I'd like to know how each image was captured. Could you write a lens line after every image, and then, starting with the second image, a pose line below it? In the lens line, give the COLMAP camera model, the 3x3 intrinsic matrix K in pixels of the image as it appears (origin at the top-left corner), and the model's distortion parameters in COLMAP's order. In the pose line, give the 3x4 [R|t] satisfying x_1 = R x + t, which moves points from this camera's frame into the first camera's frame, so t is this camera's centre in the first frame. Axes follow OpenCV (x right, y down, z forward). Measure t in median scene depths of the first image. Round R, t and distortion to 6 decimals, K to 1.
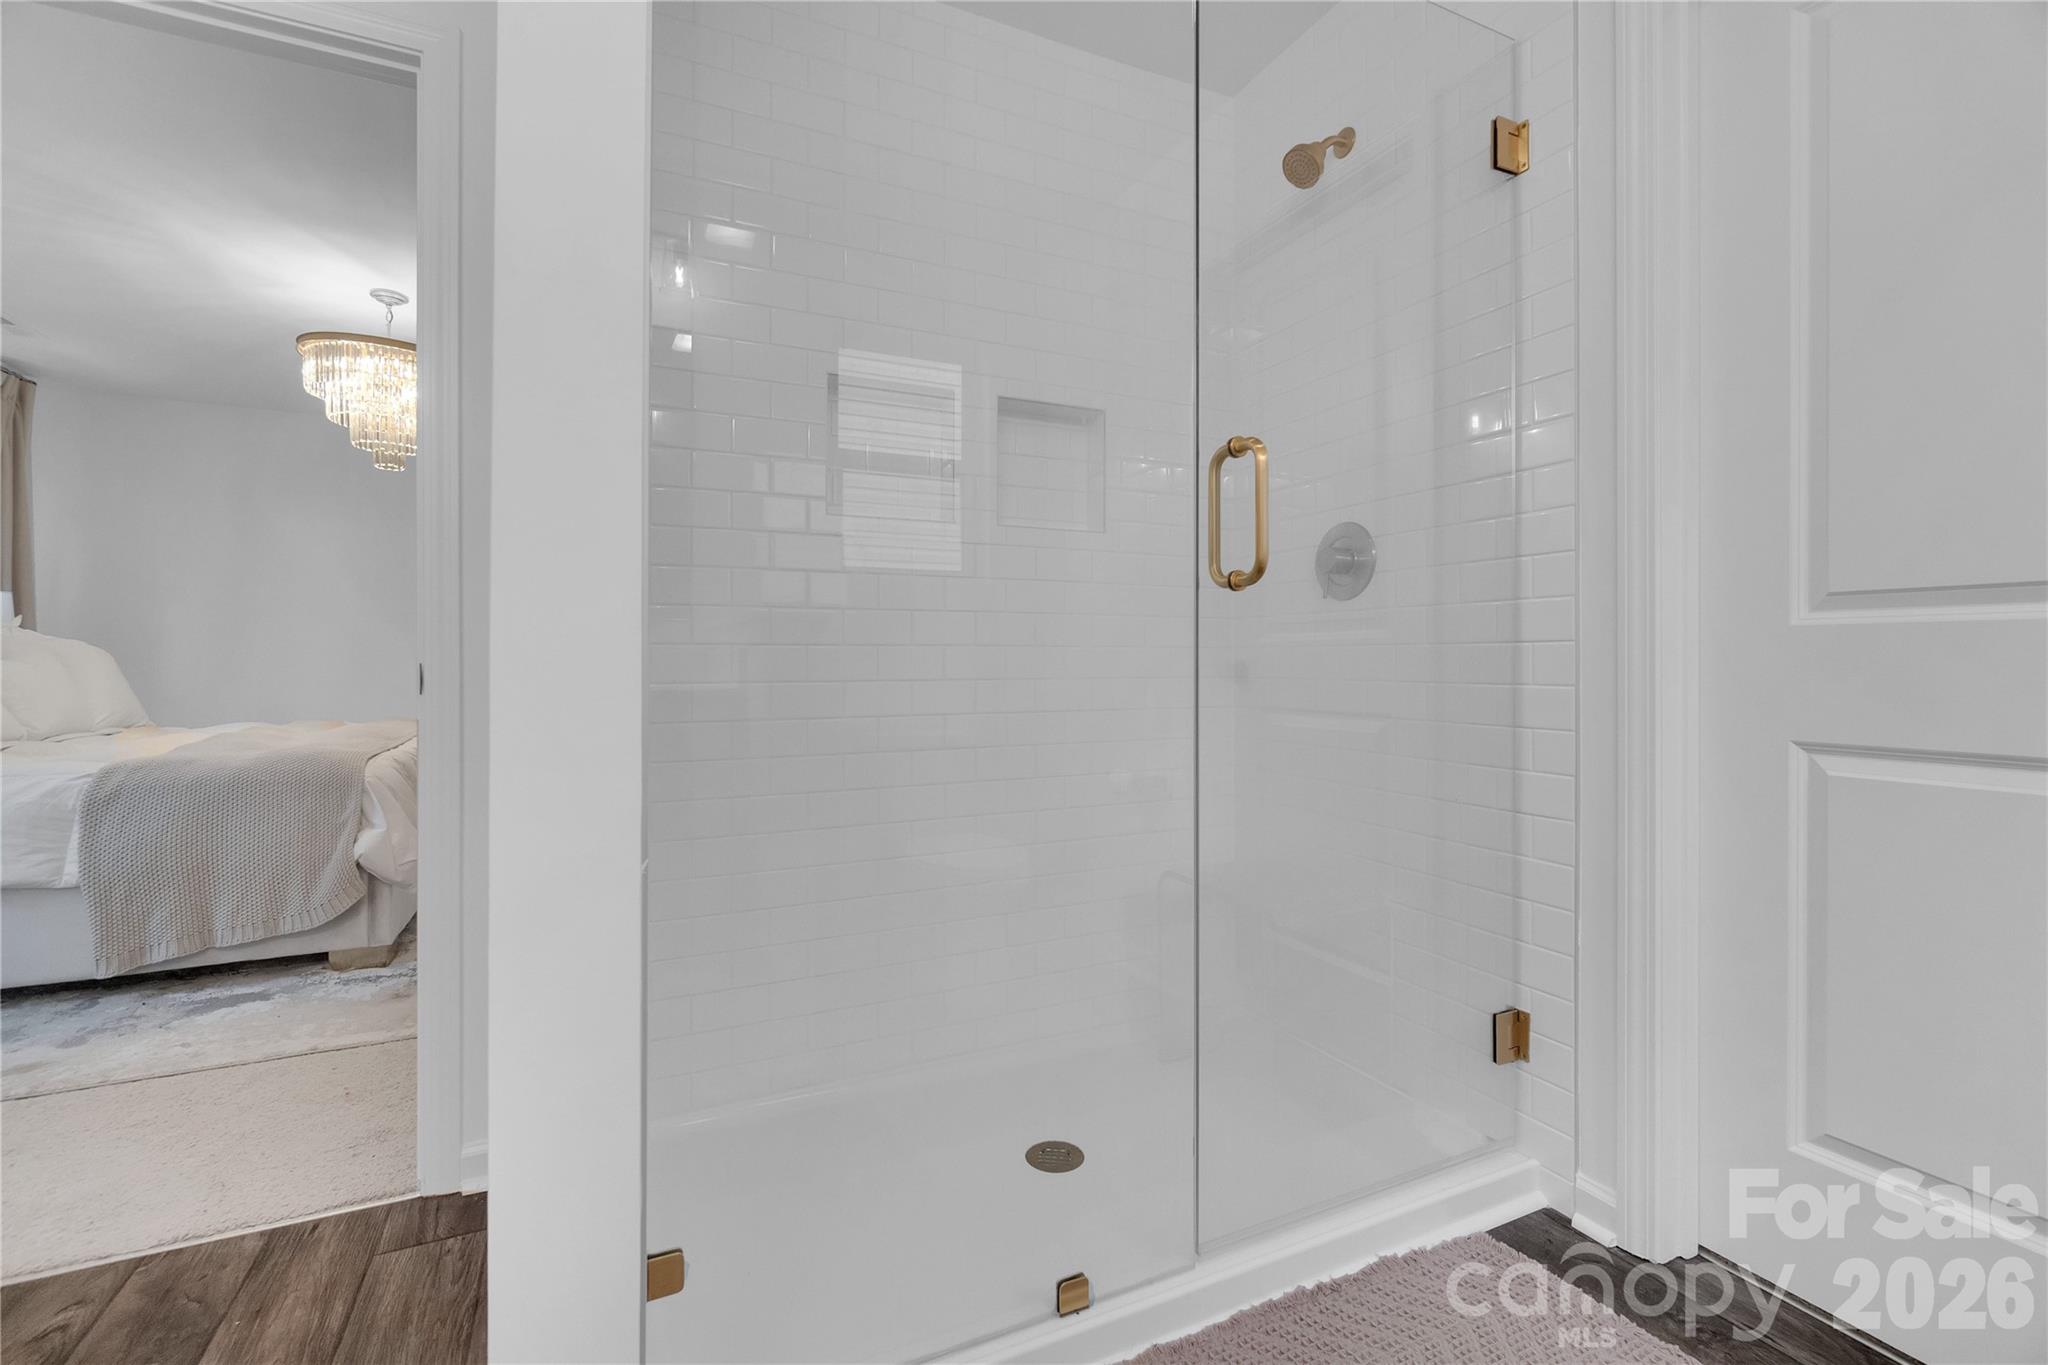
lens RADIAL K [[876.4, 0, 996.8], [0, 876.4, 666.5], [0, 0, 1]] dist [-0.010464, -0.000235]
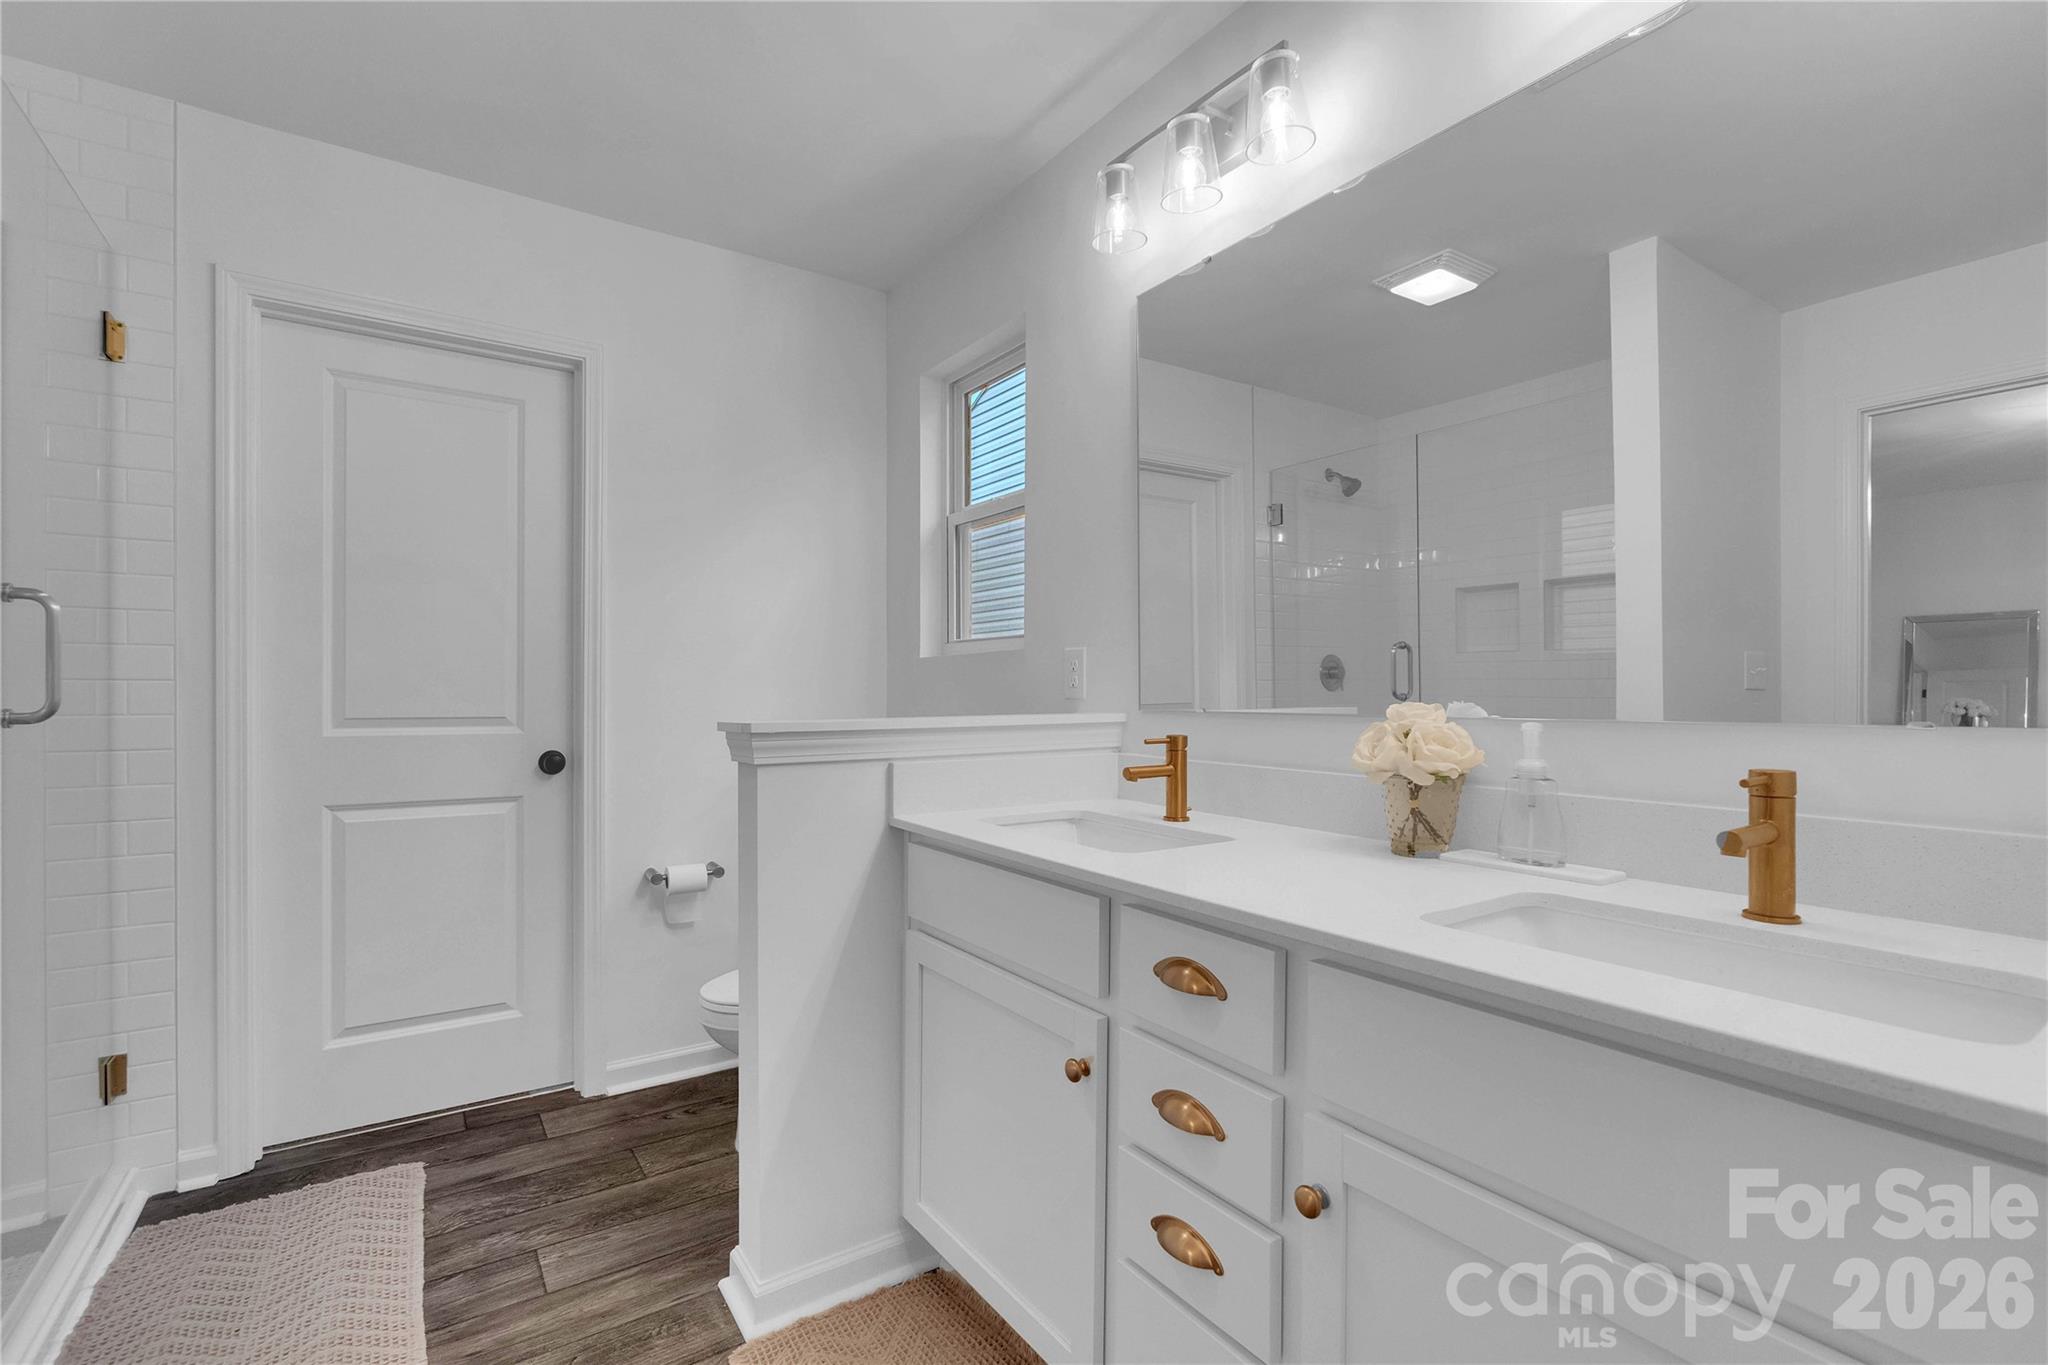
lens RADIAL K [[915.7, 0, 1021.2], [0, 915.7, 658.8], [0, 0, 1]] dist [-0.006248, 0.000182]
pose [[-0.174938, 0.036421, 0.983906, -0.967242], [0.005023, 0.999336, -0.036099, -0.115469], [-0.984567, -0.001373, -0.175005, -0.021792]]
